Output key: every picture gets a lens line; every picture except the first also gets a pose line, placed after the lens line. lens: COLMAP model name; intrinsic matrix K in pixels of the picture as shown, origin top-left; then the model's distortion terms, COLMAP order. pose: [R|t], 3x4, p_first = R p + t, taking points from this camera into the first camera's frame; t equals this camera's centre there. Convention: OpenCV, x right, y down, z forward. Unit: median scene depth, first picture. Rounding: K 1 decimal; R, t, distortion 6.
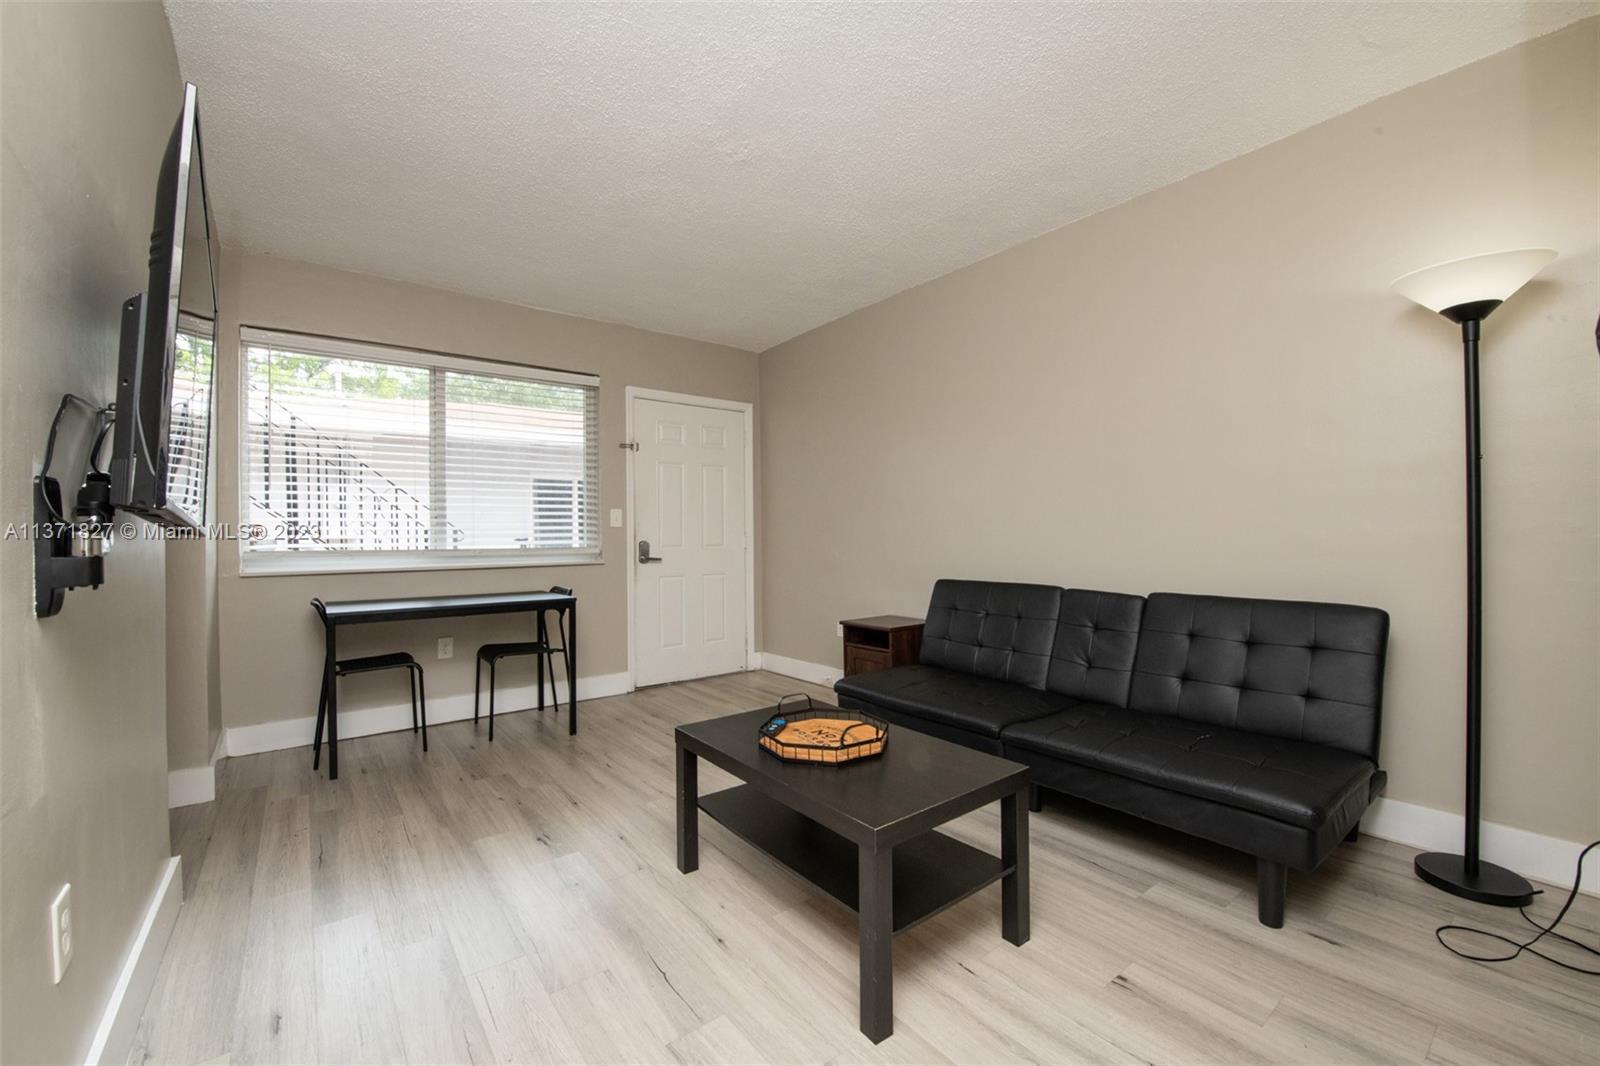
lens RADIAL K [[641.2, 0, 801.9], [0, 641.2, 537.1], [0, 0, 1]] dist [-0.000617, -0.000095]
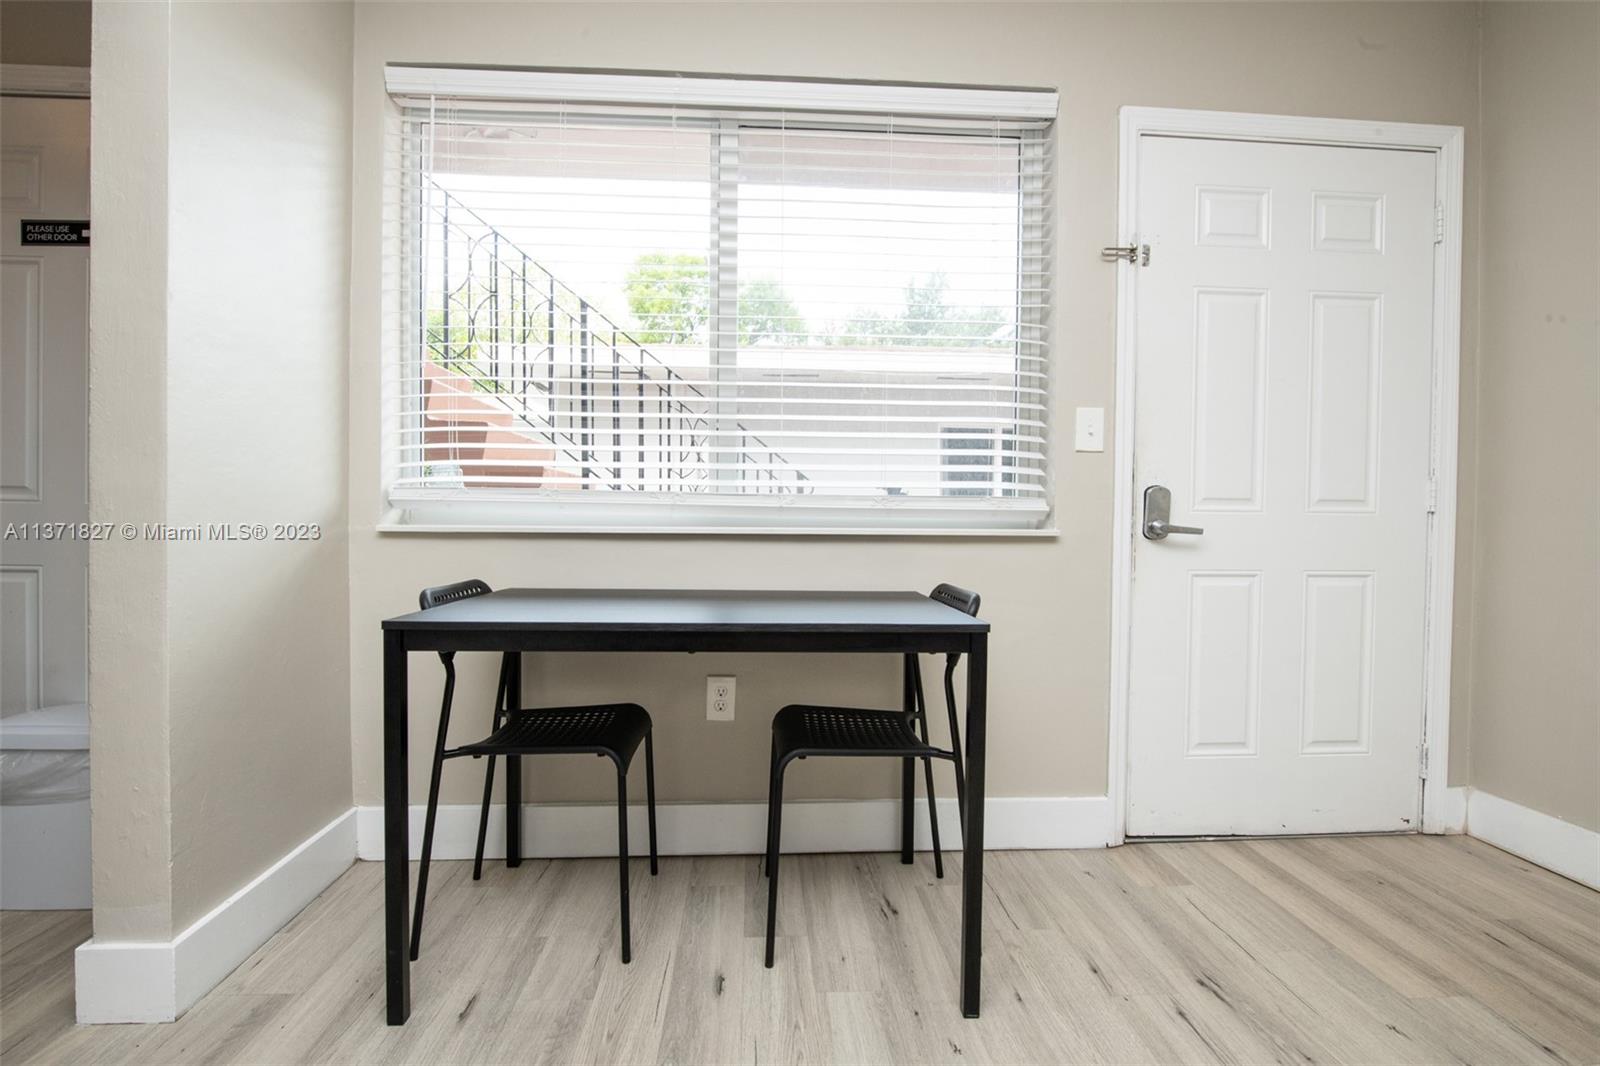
lens RADIAL K [[750.1, 0, 800.0], [0, 750.1, 533.0], [0, 0, 1]] dist [-0.000855, -0.000053]
pose [[0.826498, 0.030876, -0.562092, -0.169077], [-0.017384, 0.999418, 0.029337, 0.027096], [0.562671, -0.014476, 0.826554, 0.489977]]
